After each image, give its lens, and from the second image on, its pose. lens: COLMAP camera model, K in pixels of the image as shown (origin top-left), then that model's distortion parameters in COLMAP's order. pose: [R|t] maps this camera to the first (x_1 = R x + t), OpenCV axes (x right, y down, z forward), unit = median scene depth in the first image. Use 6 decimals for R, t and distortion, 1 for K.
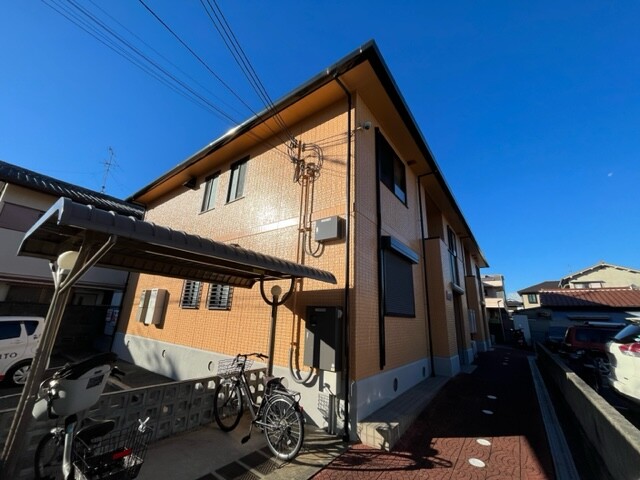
lens RADIAL K [[256.5, 0, 318.2], [0, 256.5, 241.9], [0, 0, 1]] dist [-0.003330, -0.000607]
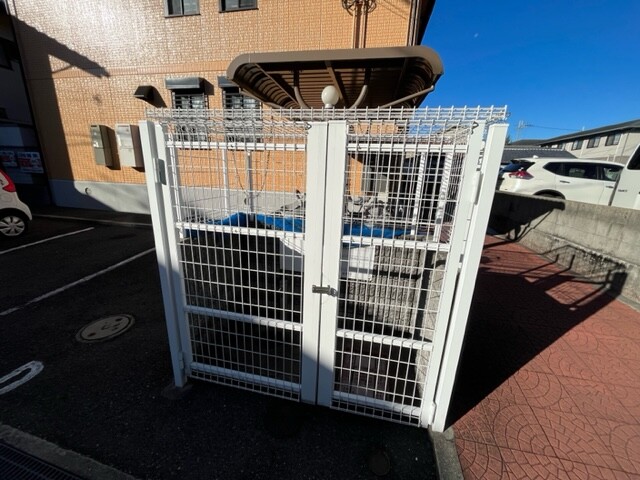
lens RADIAL K [[256.5, 0, 318.2], [0, 256.5, 241.9], [0, 0, 1]] dist [-0.003330, -0.000607]
pose [[0.908122, -0.121790, 0.400601, -0.760622], [-0.112614, 0.850462, 0.513842, 0.023509], [-0.403276, -0.511744, 0.758608, -0.100714]]
